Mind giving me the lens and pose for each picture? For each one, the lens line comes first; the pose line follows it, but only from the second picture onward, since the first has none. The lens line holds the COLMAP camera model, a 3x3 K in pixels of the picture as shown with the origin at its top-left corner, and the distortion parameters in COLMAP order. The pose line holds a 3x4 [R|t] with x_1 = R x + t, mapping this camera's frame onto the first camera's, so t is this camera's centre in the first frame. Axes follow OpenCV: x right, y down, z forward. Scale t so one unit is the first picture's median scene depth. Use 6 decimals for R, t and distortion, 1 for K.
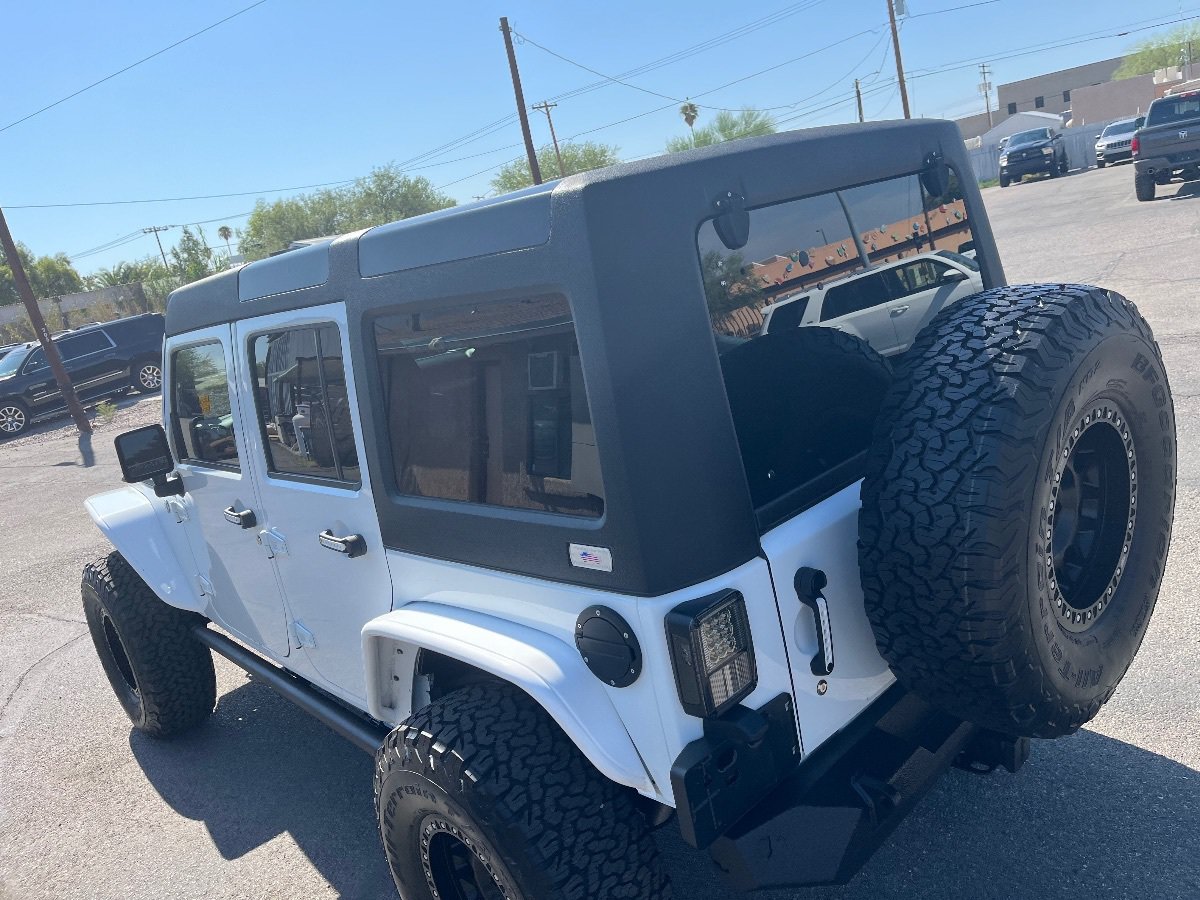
lens RADIAL K [[897.0, 0, 616.3], [0, 897.0, 450.2], [0, 0, 1]] dist [0.074279, -0.106865]
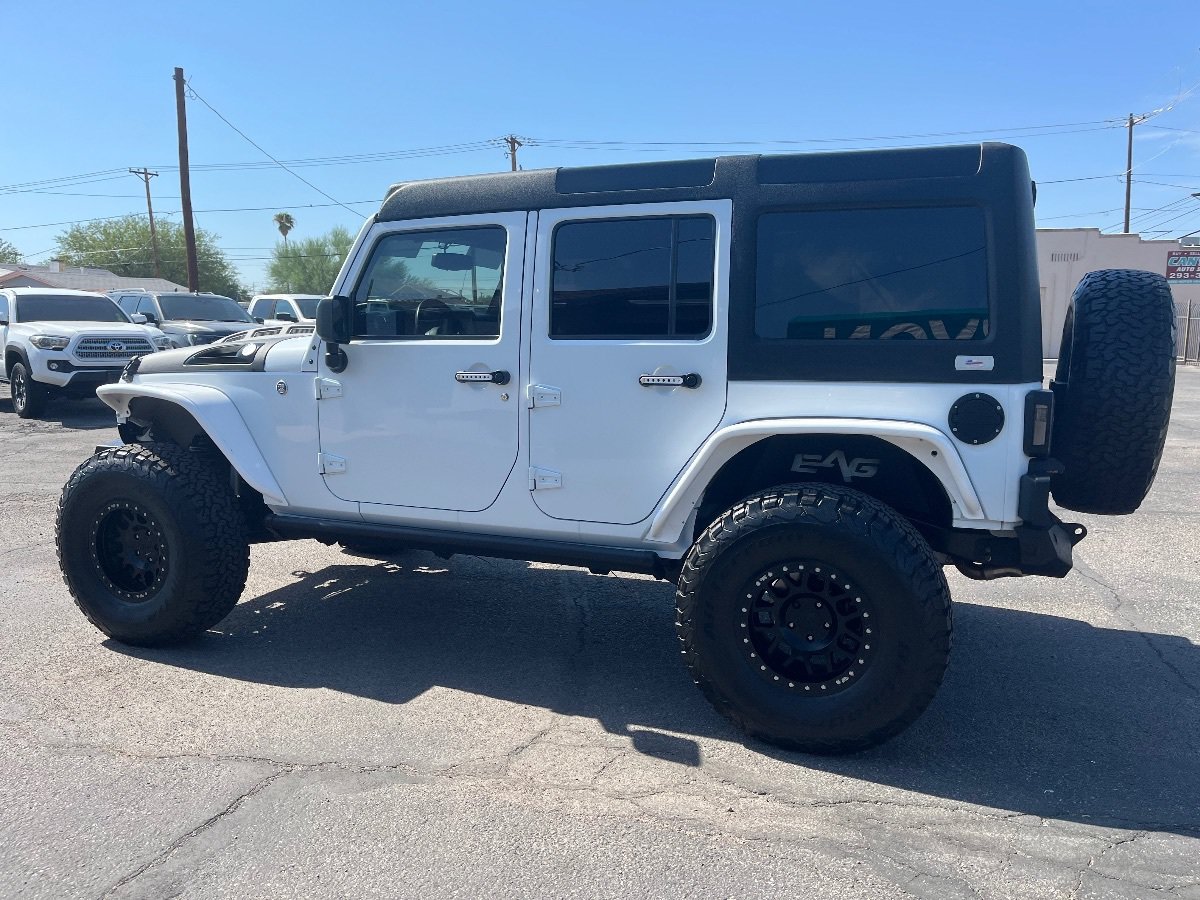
lens RADIAL K [[900.0, 0, 611.7], [0, 900.0, 463.0], [0, 0, 1]] dist [0.069383, -0.105644]
pose [[0.888361, 0.129071, 0.440632, -1.279025], [-0.070583, 0.986658, -0.146712, 0.567992], [-0.453689, 0.099232, 0.885618, -0.158584]]
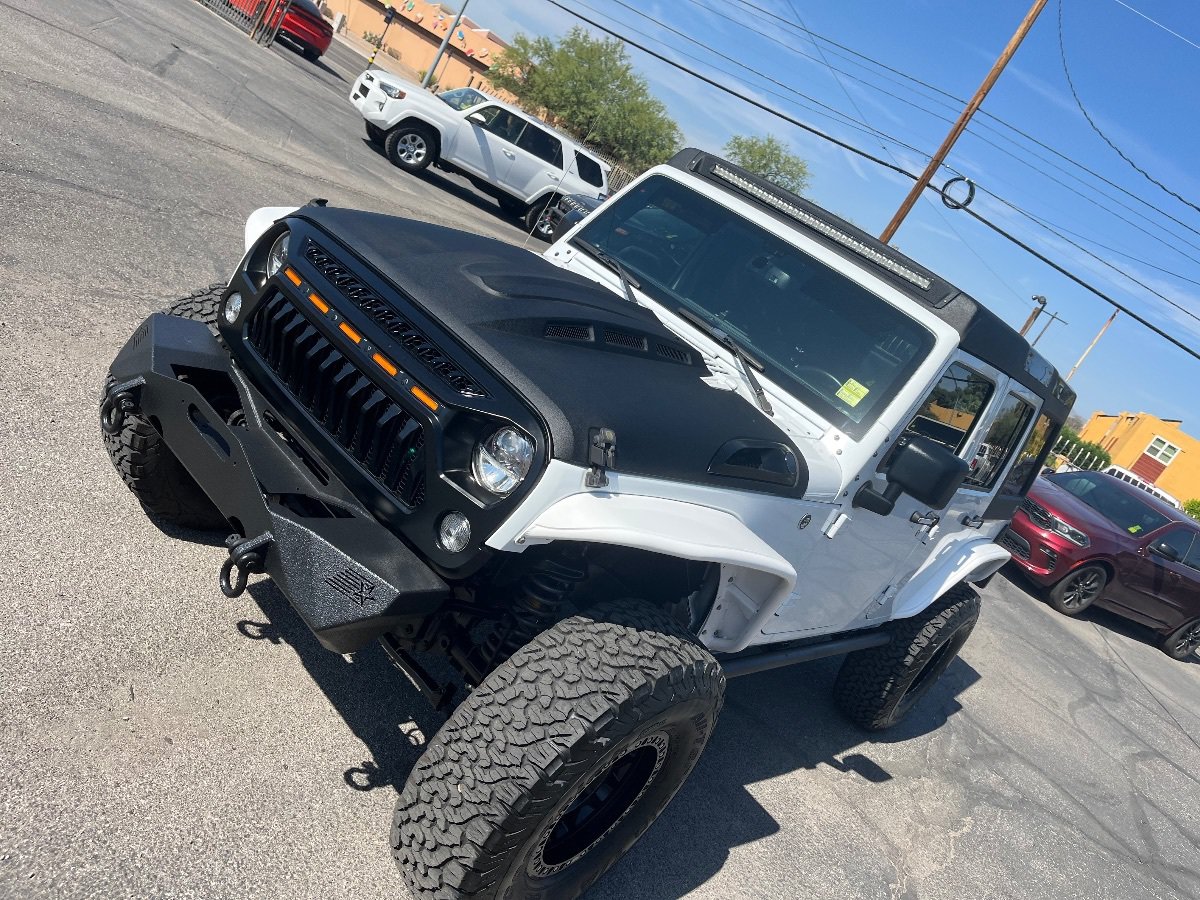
lens RADIAL K [[915.3, 0, 600.9], [0, 915.3, 430.5], [0, 0, 1]] dist [0.069766, -0.124774]
pose [[-0.182209, -0.155720, 0.970851, -2.466035], [-0.252128, 0.961766, 0.106944, -0.098018], [-0.950385, -0.225293, -0.214504, 2.788429]]
